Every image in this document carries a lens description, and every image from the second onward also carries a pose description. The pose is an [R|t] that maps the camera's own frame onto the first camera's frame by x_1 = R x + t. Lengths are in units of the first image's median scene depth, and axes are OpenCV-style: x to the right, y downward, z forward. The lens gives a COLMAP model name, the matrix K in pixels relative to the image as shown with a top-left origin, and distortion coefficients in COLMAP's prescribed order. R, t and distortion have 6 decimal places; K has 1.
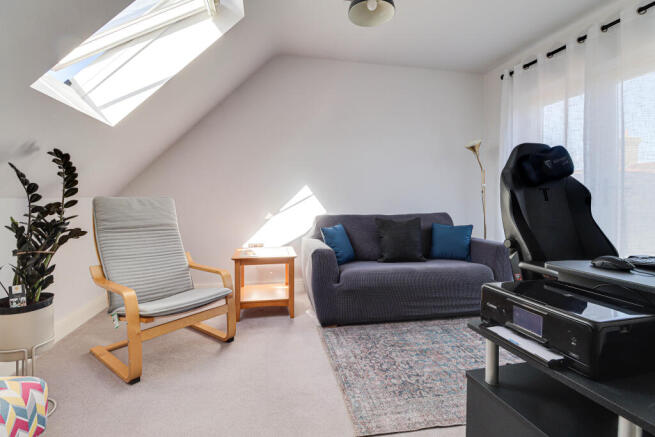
lens RADIAL K [[308.6, 0, 321.7], [0, 308.6, 214.4], [0, 0, 1]] dist [0.001575, -0.000472]
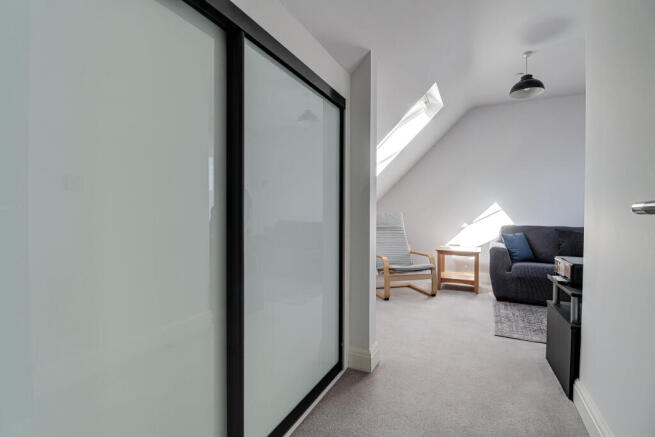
lens RADIAL K [[308.6, 0, 325.4], [0, 308.6, 217.9], [0, 0, 1]] dist [0.001575, -0.000472]
pose [[0.796596, 0.019924, -0.604183, 0.214330], [-0.034435, 0.999329, -0.012447, 0.016845], [0.603530, 0.030720, 0.796748, -0.626808]]
